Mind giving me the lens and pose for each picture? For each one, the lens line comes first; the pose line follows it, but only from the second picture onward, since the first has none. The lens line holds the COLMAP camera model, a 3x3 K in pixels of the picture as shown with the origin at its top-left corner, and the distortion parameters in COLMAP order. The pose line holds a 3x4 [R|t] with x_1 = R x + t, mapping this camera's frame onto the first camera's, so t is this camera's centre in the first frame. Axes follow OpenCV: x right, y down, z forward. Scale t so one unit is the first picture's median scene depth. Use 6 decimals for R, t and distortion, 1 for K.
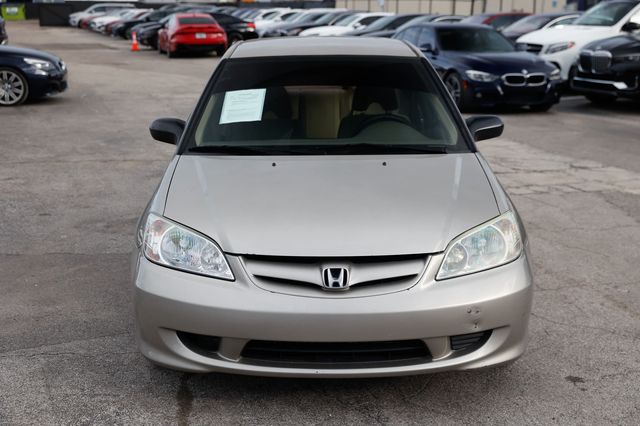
lens RADIAL K [[858.4, 0, 318.2], [0, 858.4, 209.5], [0, 0, 1]] dist [0.110630, 0.000000]
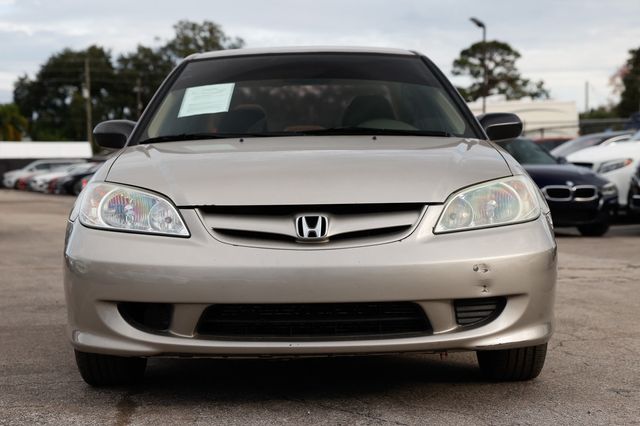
lens RADIAL K [[1110.6, 0, 319.3], [0, 1110.6, 216.9], [0, 0, 1]] dist [0.169122, 0.000000]
pose [[0.999928, -0.011981, 0.000760, 0.025439], [0.011914, 0.982553, -0.185603, 0.255497], [0.001477, 0.185599, 0.982625, -0.048120]]
